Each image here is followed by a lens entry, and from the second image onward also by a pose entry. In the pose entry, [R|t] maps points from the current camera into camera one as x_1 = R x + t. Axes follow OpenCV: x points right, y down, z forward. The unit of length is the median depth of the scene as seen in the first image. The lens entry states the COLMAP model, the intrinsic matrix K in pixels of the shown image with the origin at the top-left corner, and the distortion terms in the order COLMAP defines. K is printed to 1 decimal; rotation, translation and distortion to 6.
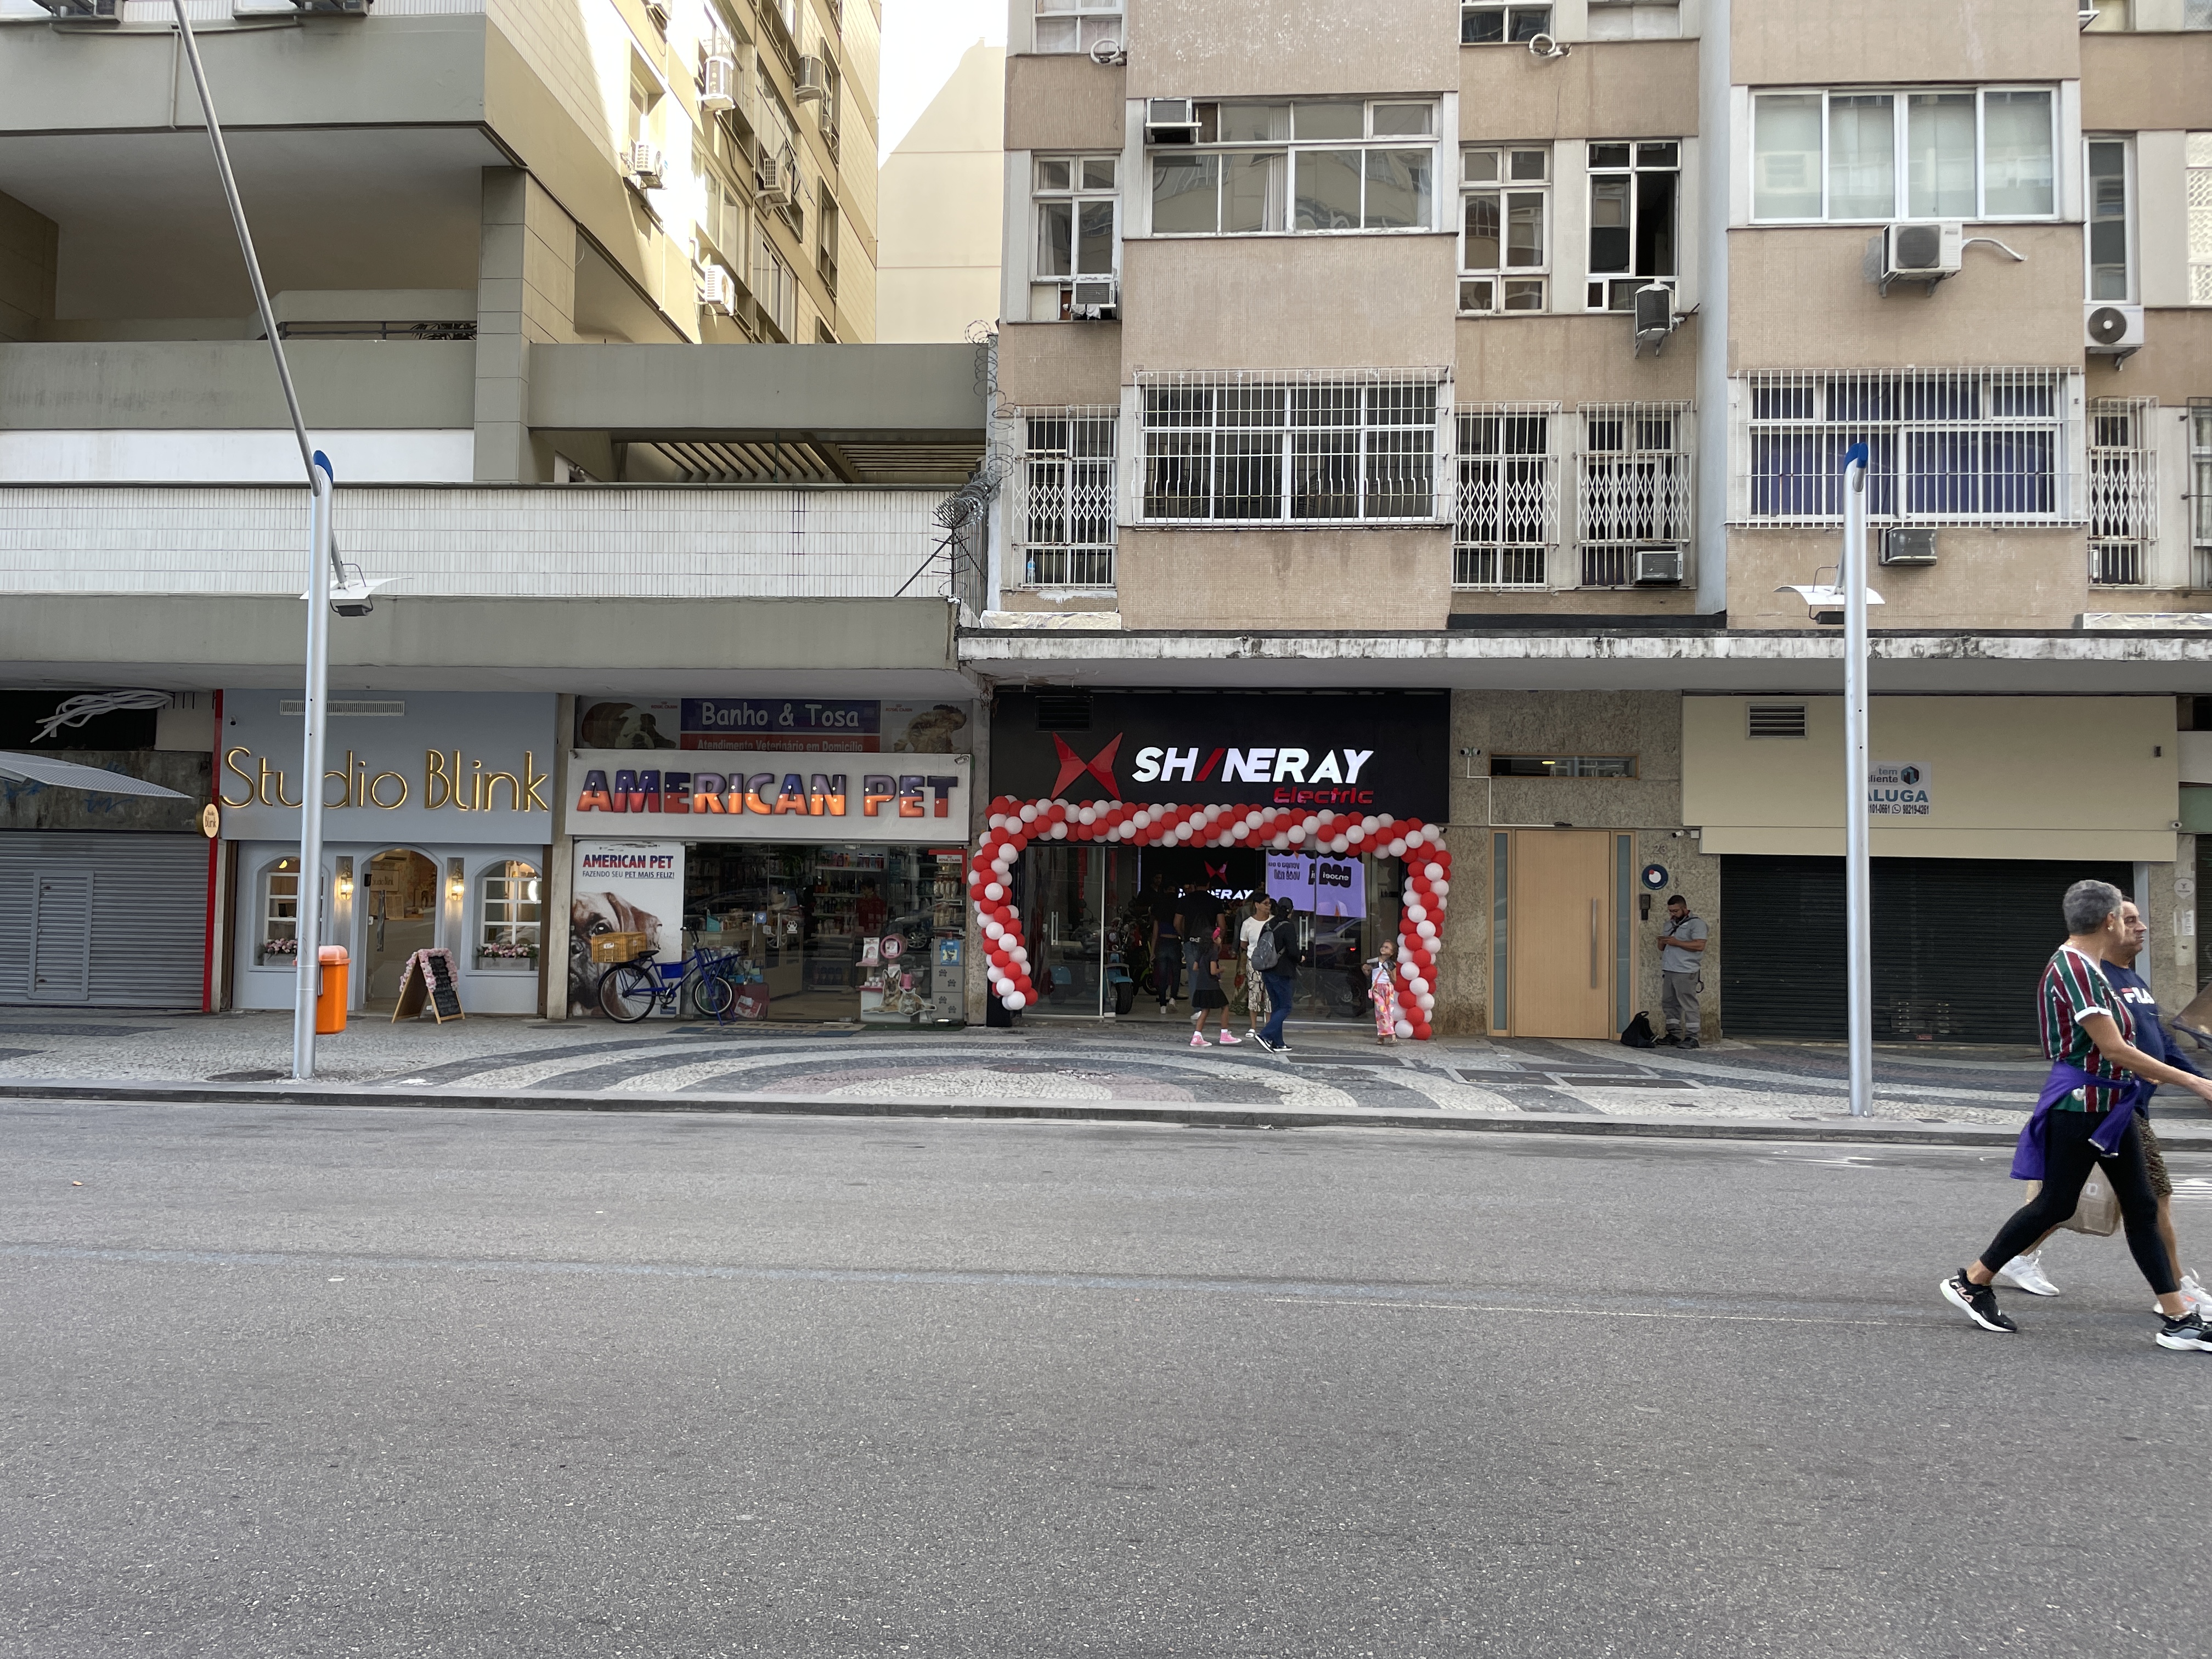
lens RADIAL K [[1678.9, 0, 1094.8], [0, 1678.9, 824.2], [0, 0, 1]] dist [0.085980, -0.113403]
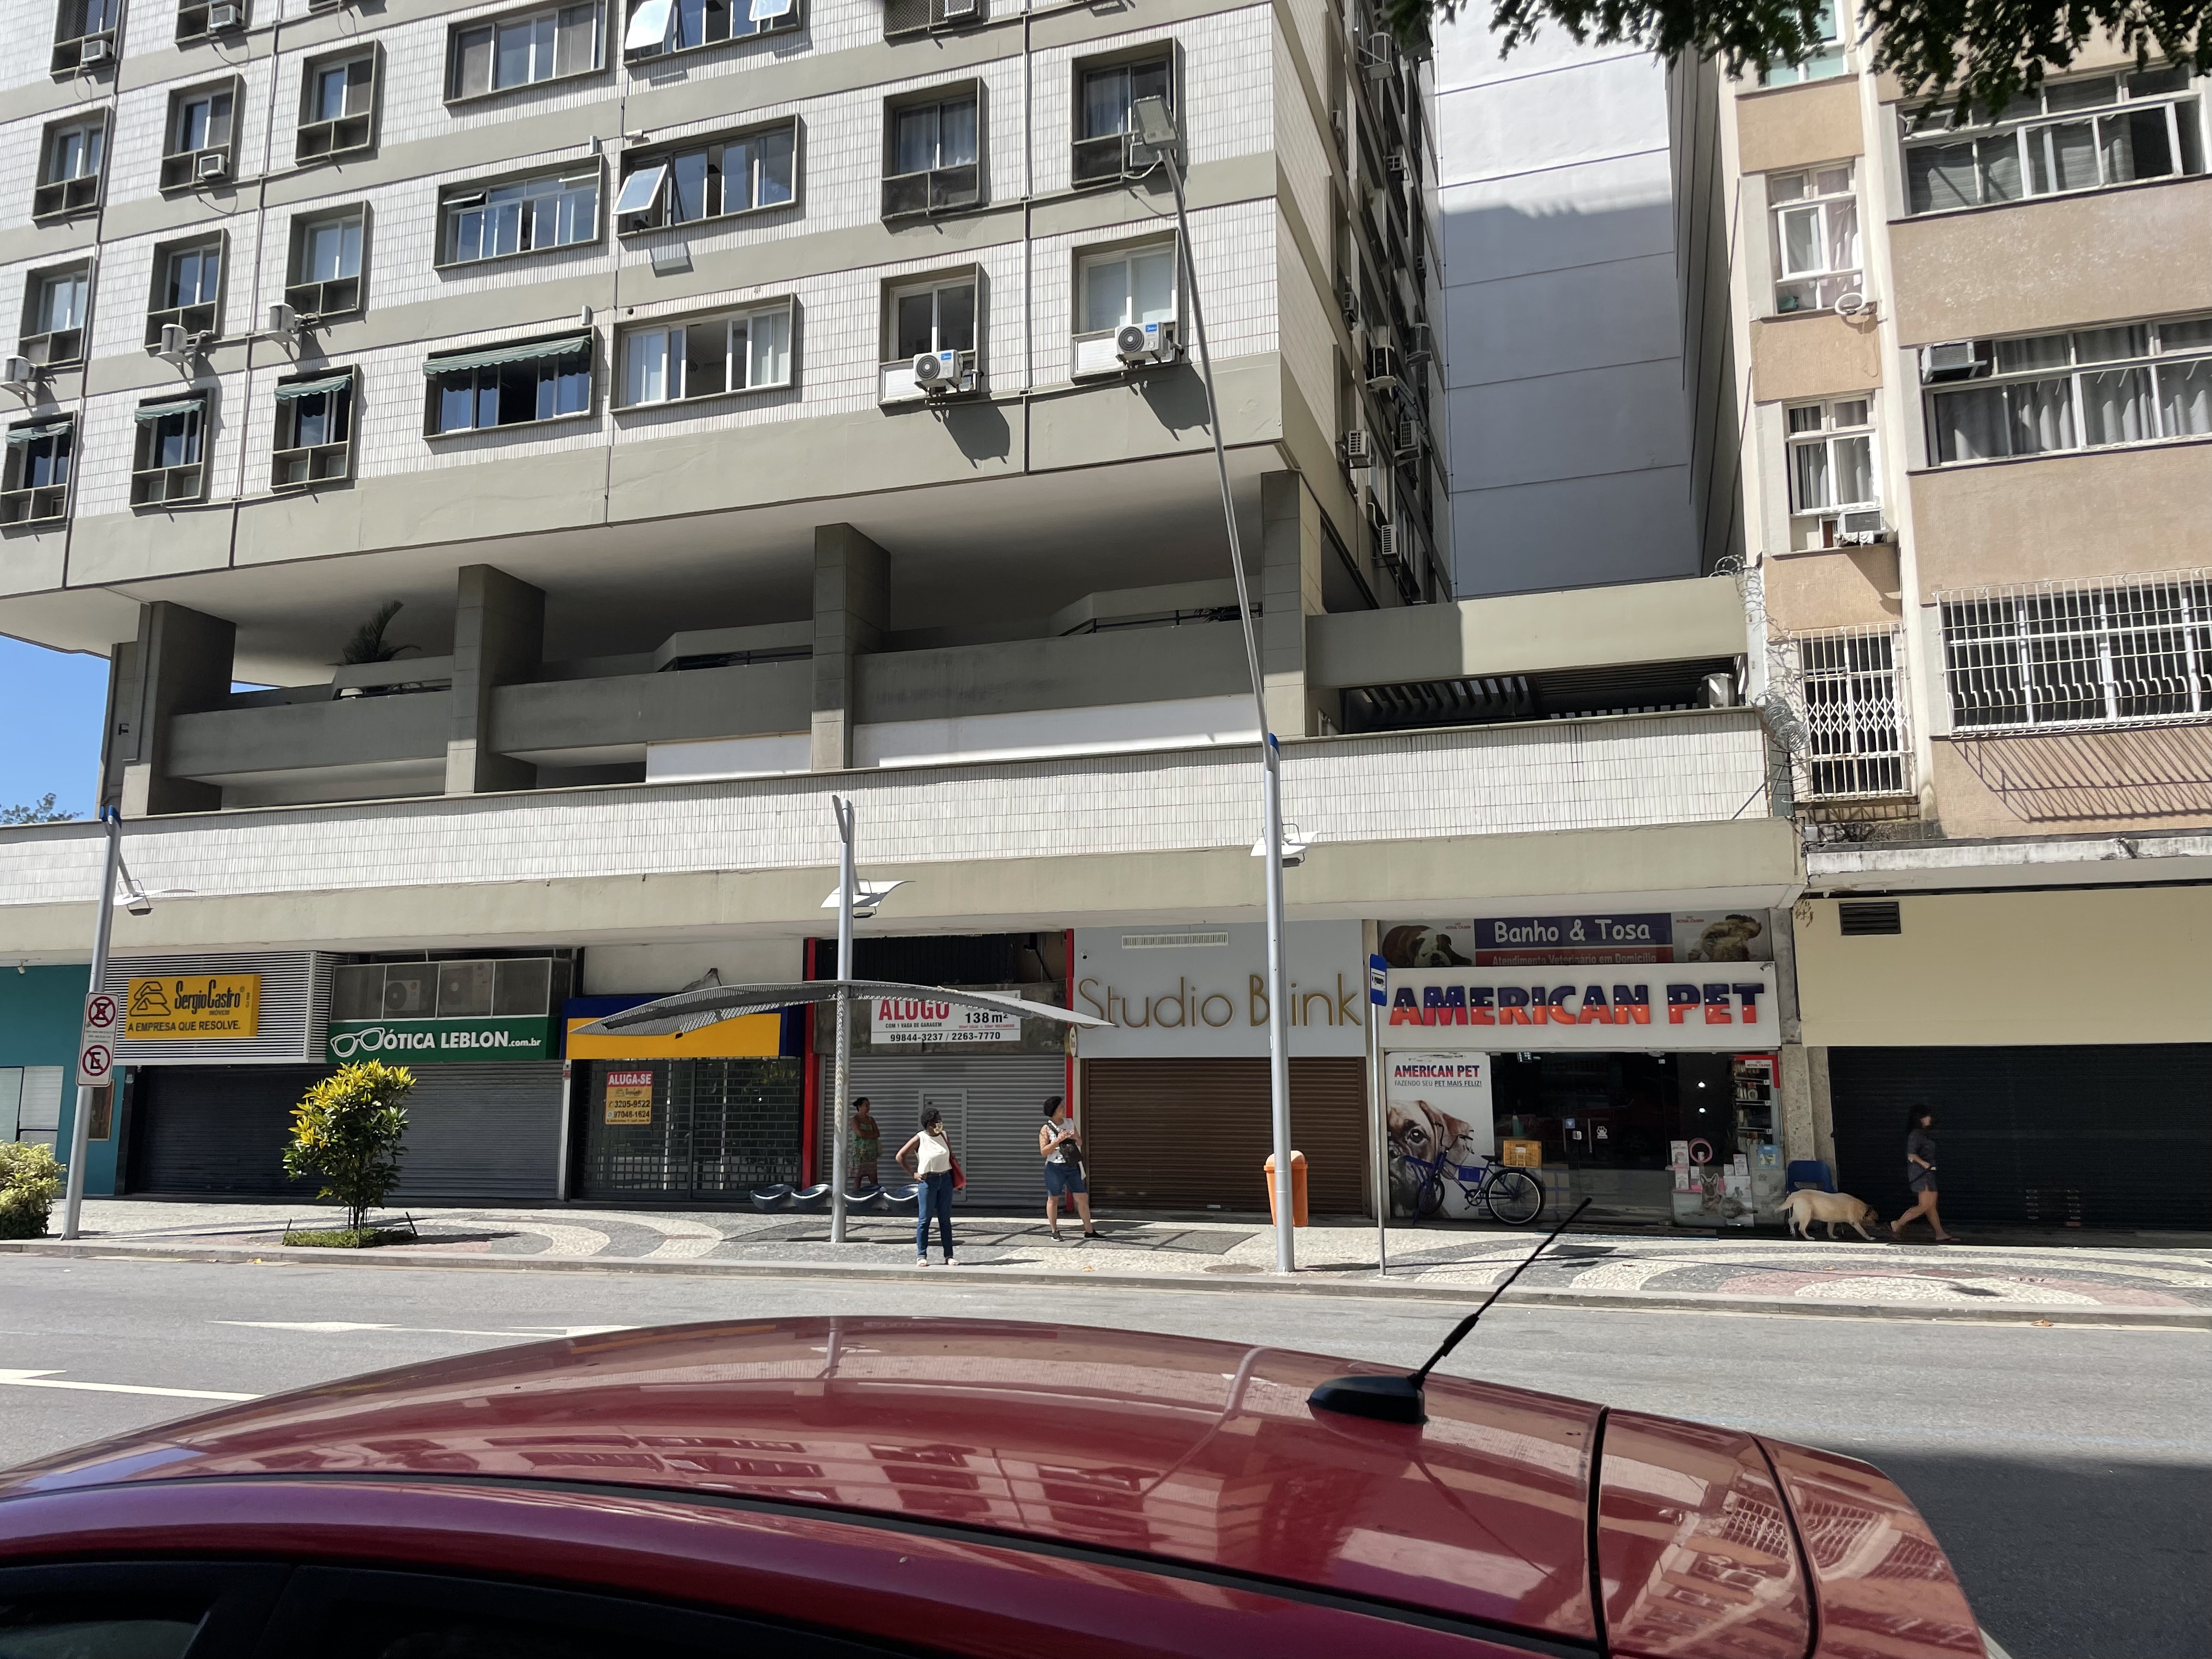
lens RADIAL K [[1678.9, 0, 1073.7], [0, 1678.9, 802.3], [0, 0, 1]] dist [0.085980, -0.113403]
pose [[0.967510, -0.060731, -0.245429, -0.229531], [0.028781, 0.990867, -0.131733, -0.013449], [0.251188, 0.120389, 0.960422, -0.129202]]
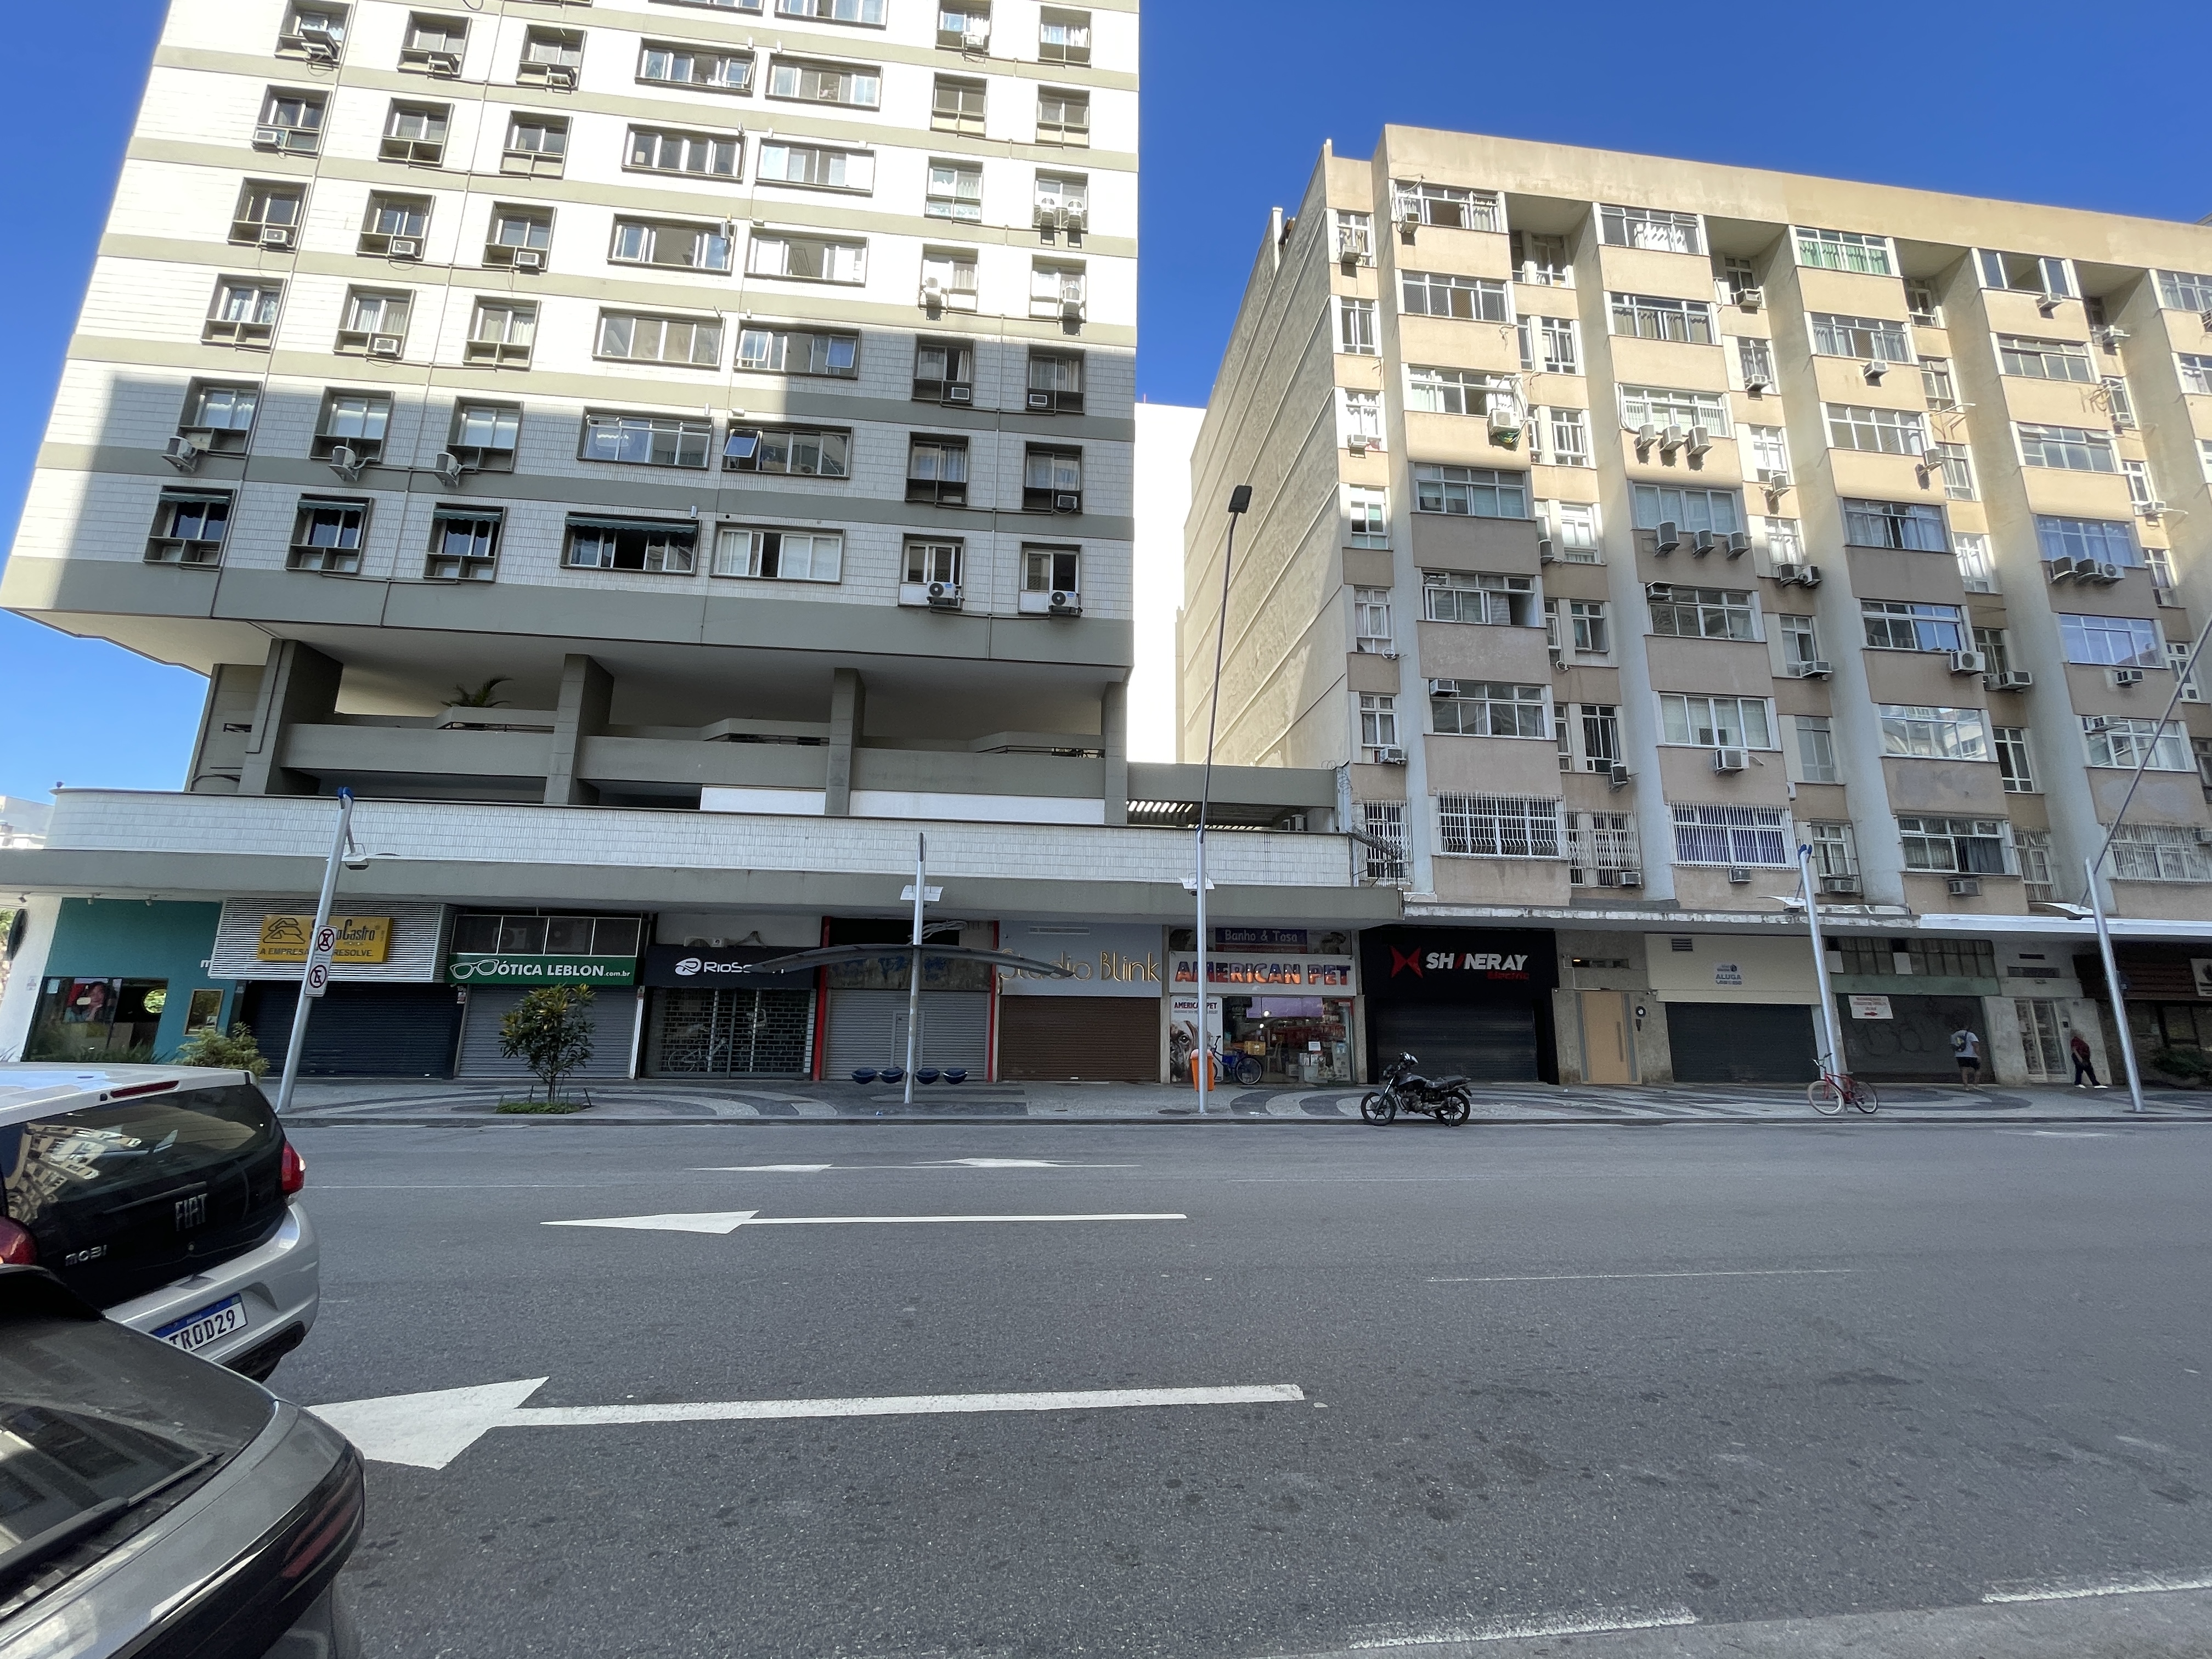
lens RADIAL K [[897.7, 0, 1108.5], [0, 897.7, 825.3], [0, 0, 1]] dist [-0.003413, 0.000414]
pose [[0.983792, 0.033429, 0.176169, -0.598306], [-0.004518, 0.986778, -0.162016, -0.018435], [-0.179256, 0.158594, 0.970935, -0.098504]]
